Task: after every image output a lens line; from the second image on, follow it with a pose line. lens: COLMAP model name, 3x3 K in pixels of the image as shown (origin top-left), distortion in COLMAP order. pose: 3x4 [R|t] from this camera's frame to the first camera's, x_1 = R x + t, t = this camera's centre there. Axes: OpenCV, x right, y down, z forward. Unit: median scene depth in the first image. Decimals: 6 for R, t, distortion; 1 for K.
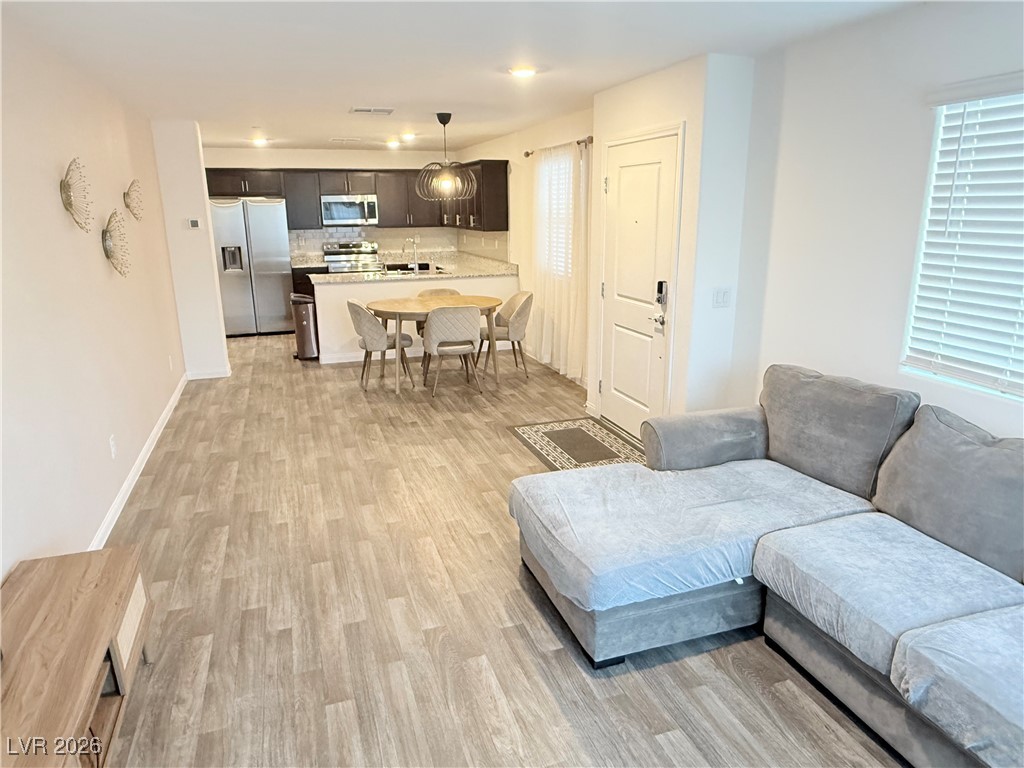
lens RADIAL K [[665.0, 0, 512.0], [0, 665.0, 384.0], [0, 0, 1]] dist [-0.000578, 0.000169]
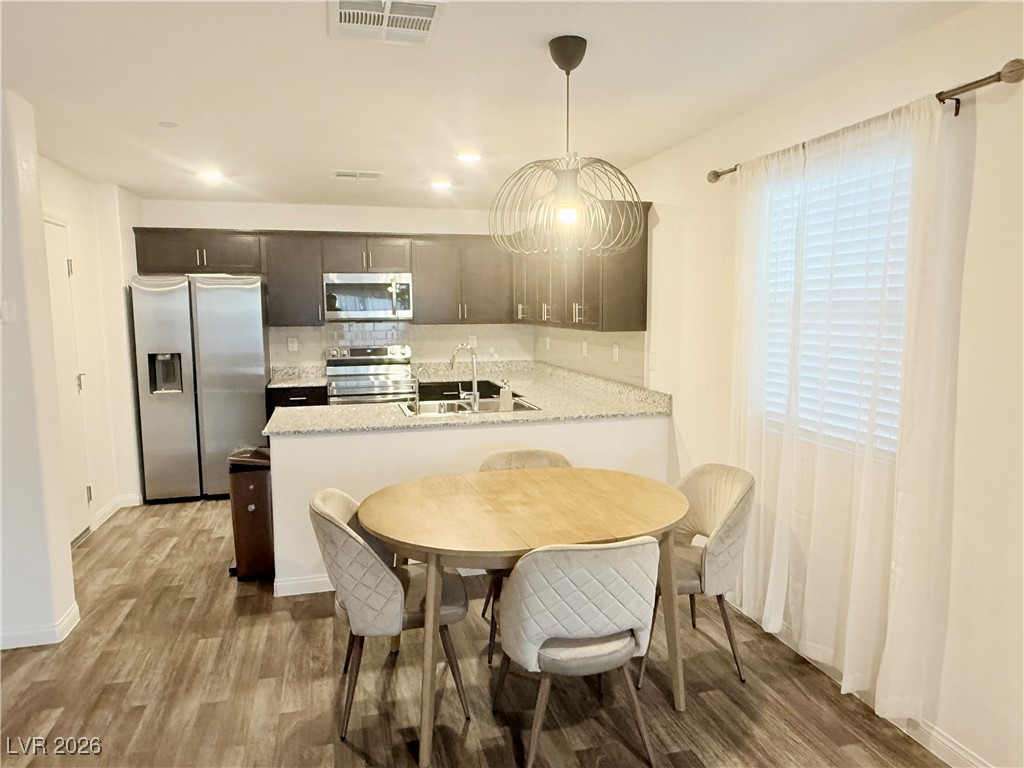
lens RADIAL K [[665.0, 0, 512.0], [0, 665.0, 384.0], [0, 0, 1]] dist [-0.000578, 0.000169]
pose [[0.997835, 0.013017, -0.064472, -0.074972], [-0.022181, 0.989397, -0.143529, -0.102891], [0.061920, 0.144648, 0.987544, 0.445387]]
